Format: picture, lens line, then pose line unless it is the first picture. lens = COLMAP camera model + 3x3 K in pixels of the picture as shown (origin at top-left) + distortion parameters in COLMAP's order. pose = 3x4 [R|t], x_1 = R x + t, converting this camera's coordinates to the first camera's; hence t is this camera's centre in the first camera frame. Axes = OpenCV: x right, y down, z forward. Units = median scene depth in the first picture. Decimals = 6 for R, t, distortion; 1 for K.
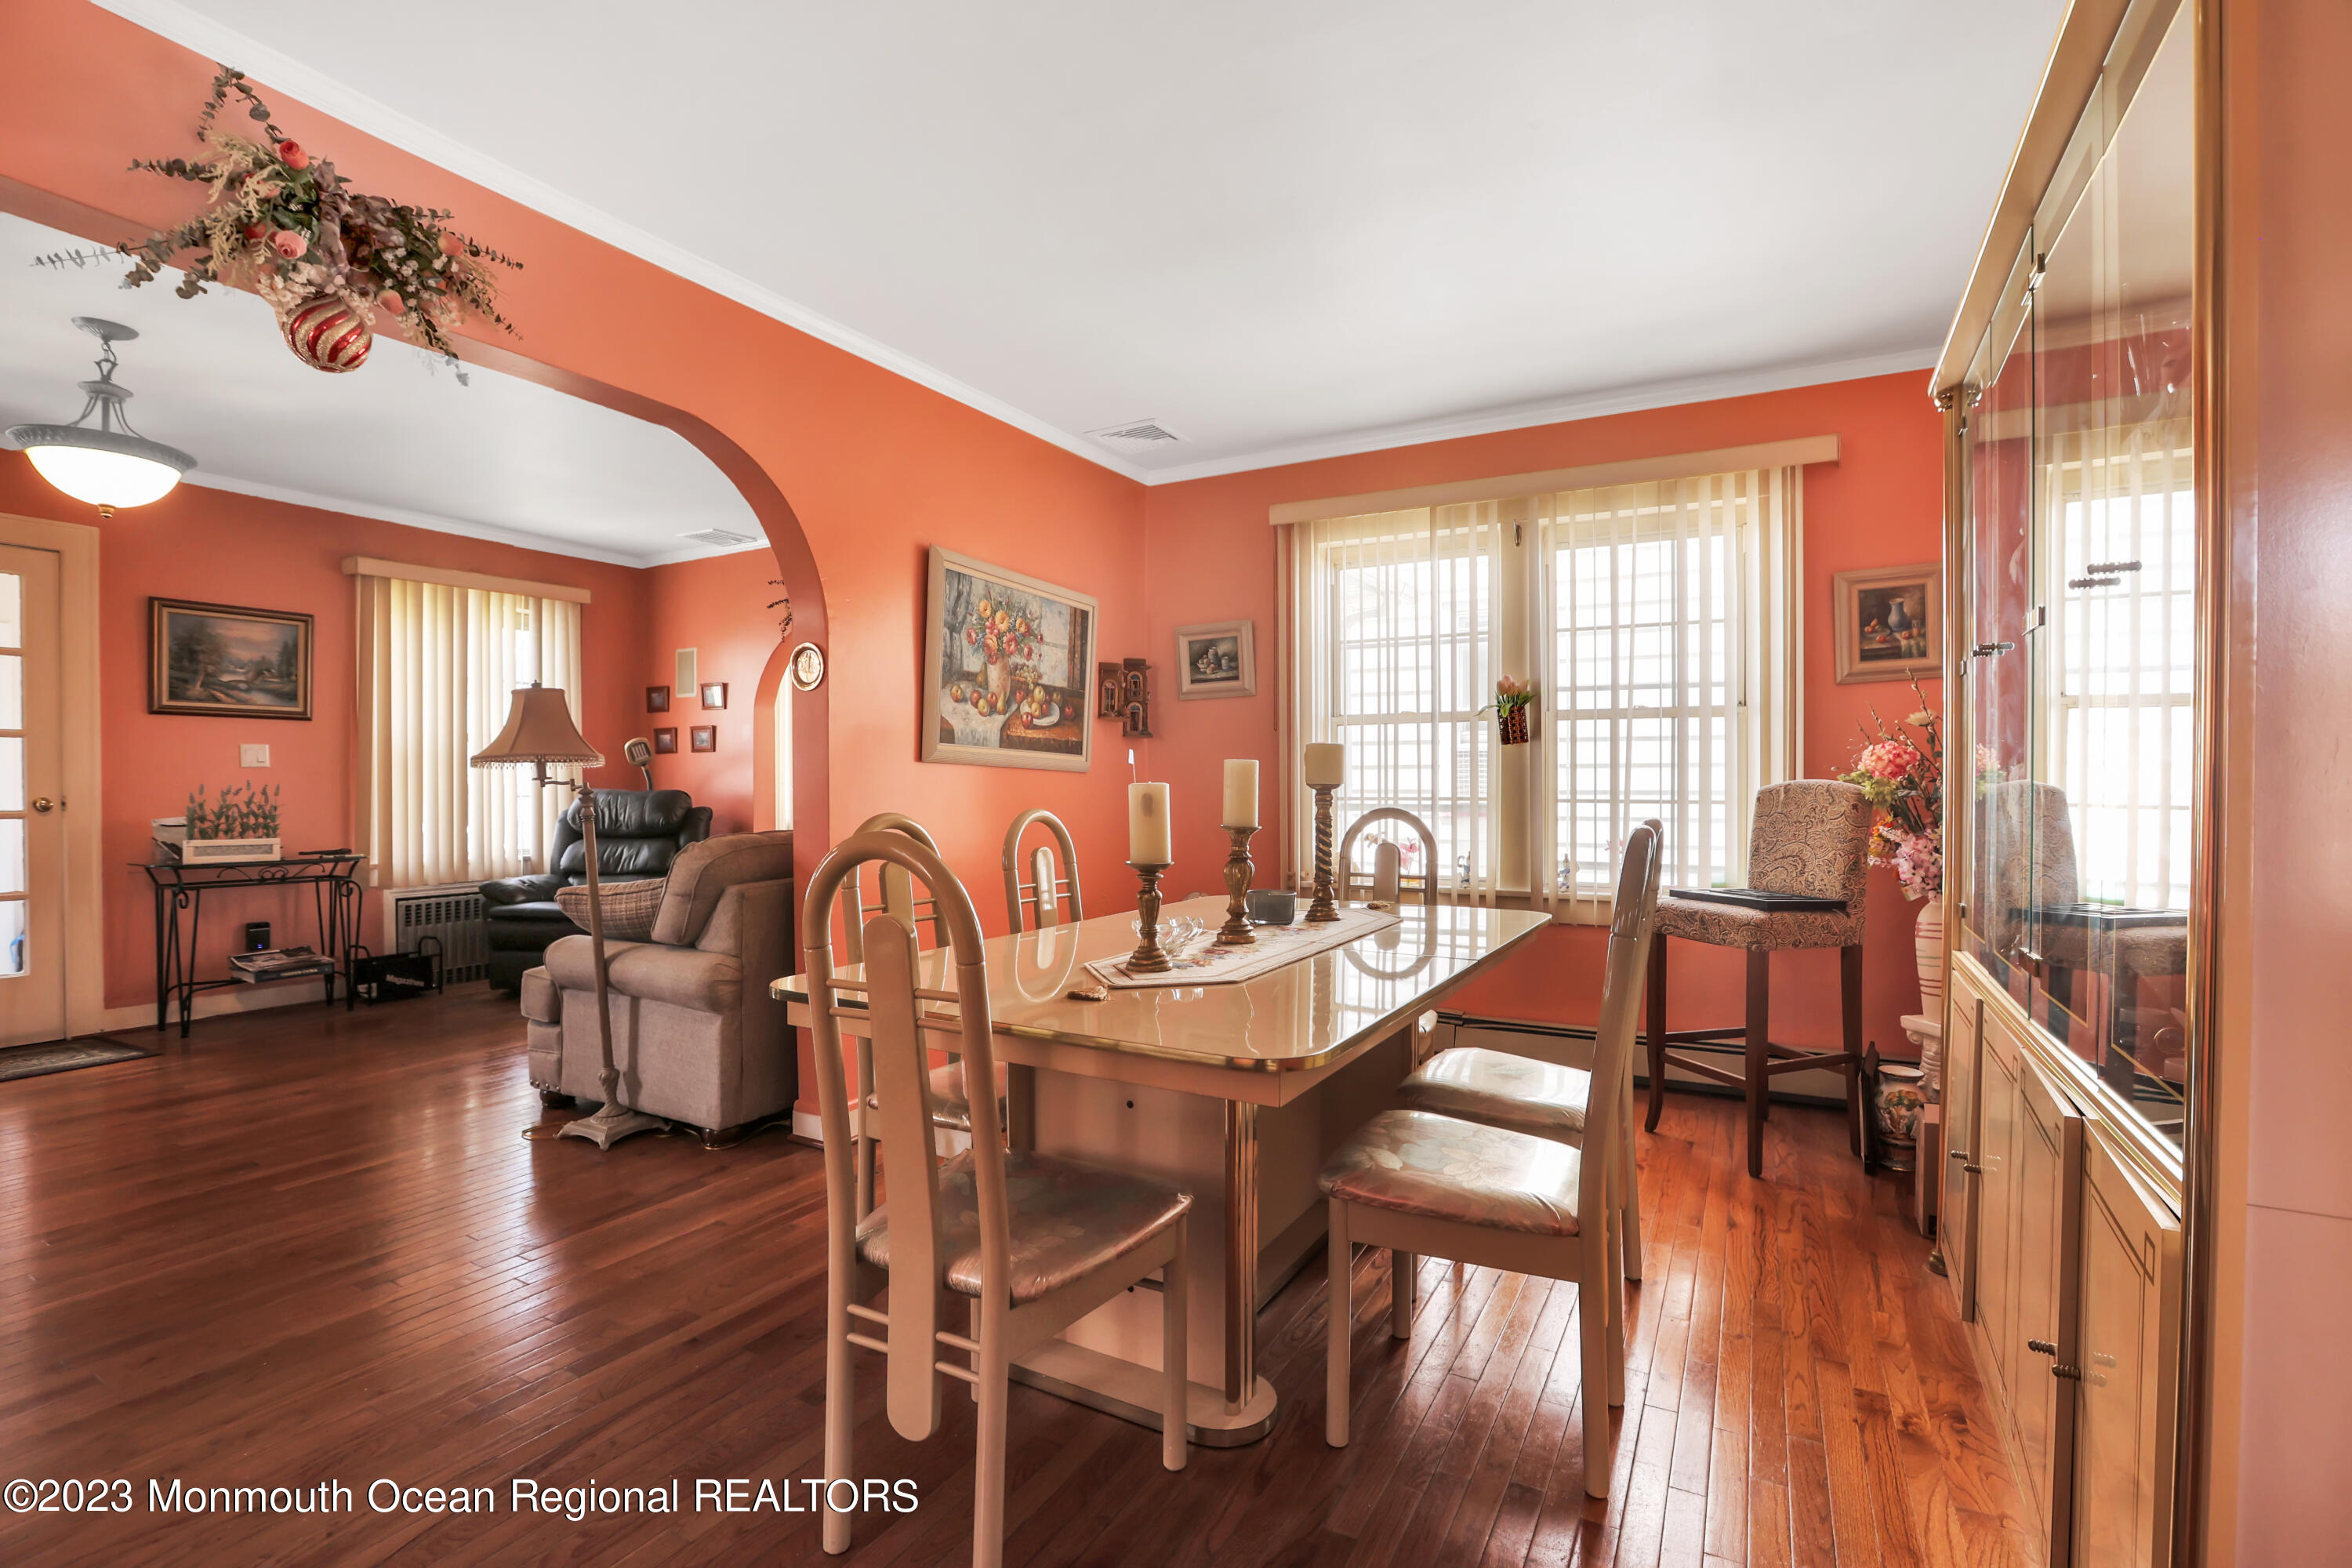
lens RADIAL K [[1077.6, 0, 1176.9], [0, 1077.6, 782.9], [0, 0, 1]] dist [-0.021008, 0.007351]
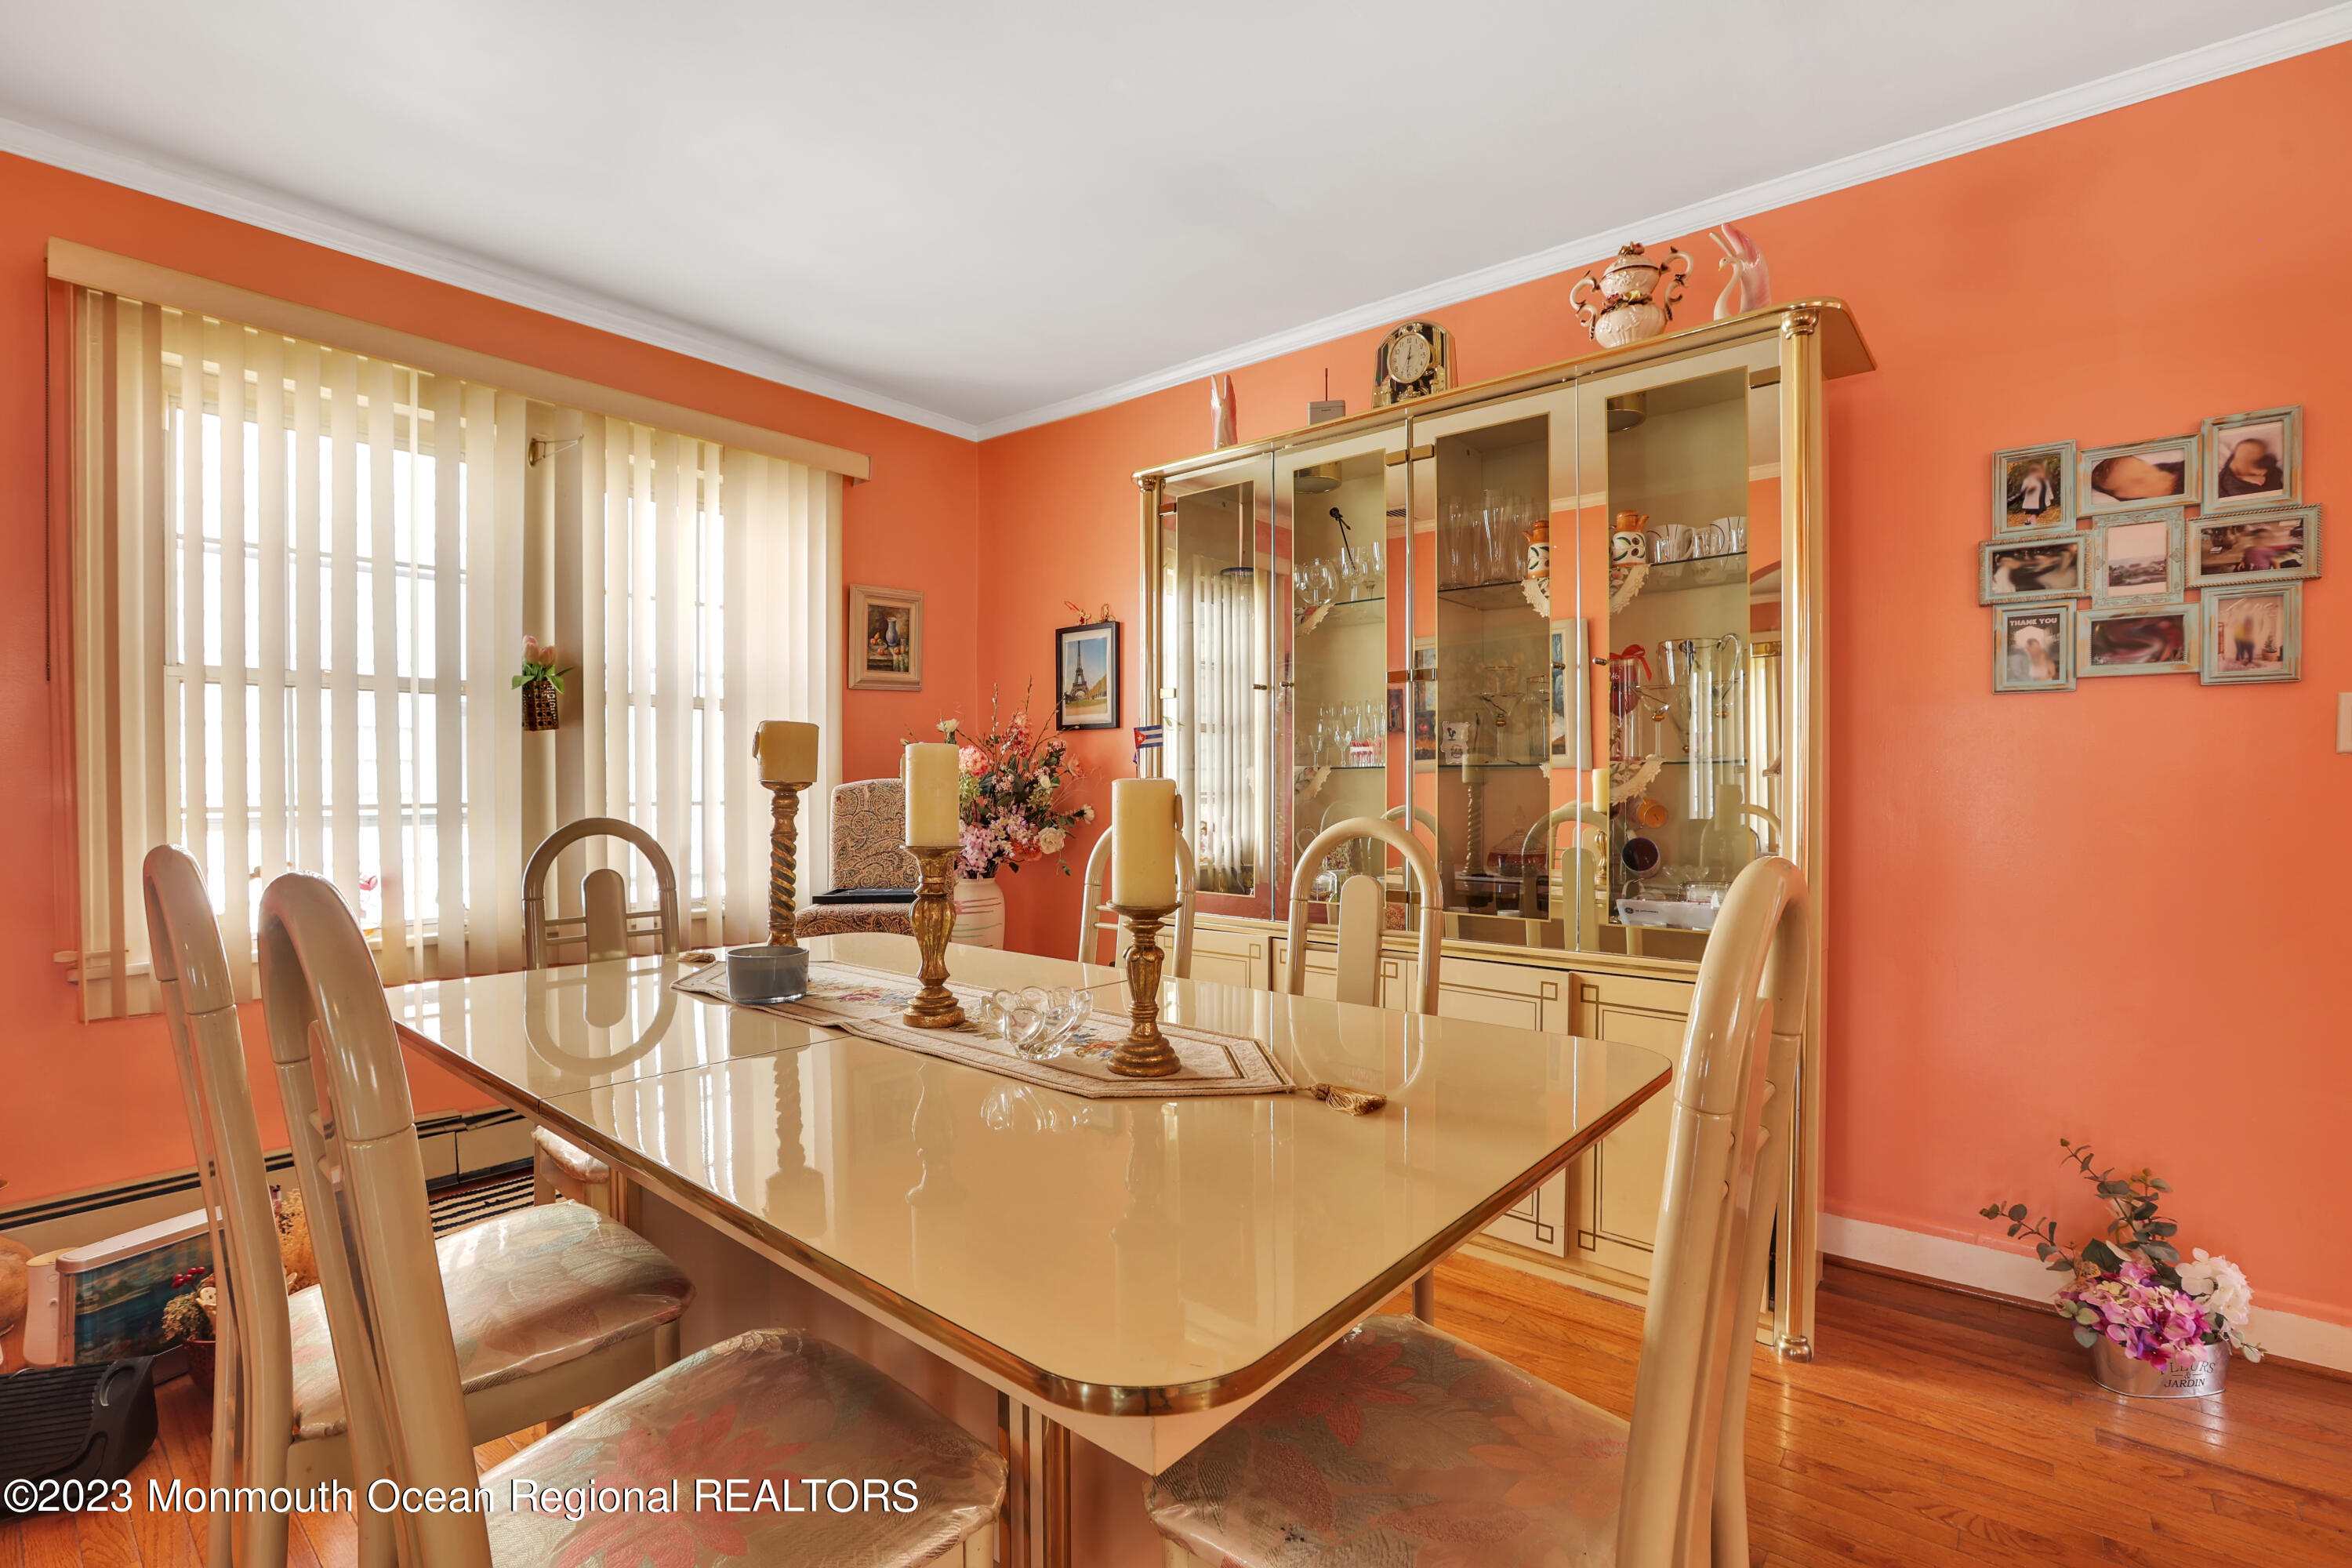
lens RADIAL K [[1077.6, 0, 1168.1], [0, 1077.6, 784.0], [0, 0, 1]] dist [-0.021008, 0.007351]
pose [[0.198880, -0.003910, 0.980016, -0.376348], [0.005694, 0.999980, 0.002834, 0.000842], [-0.980007, 0.005016, 0.198898, 0.489904]]
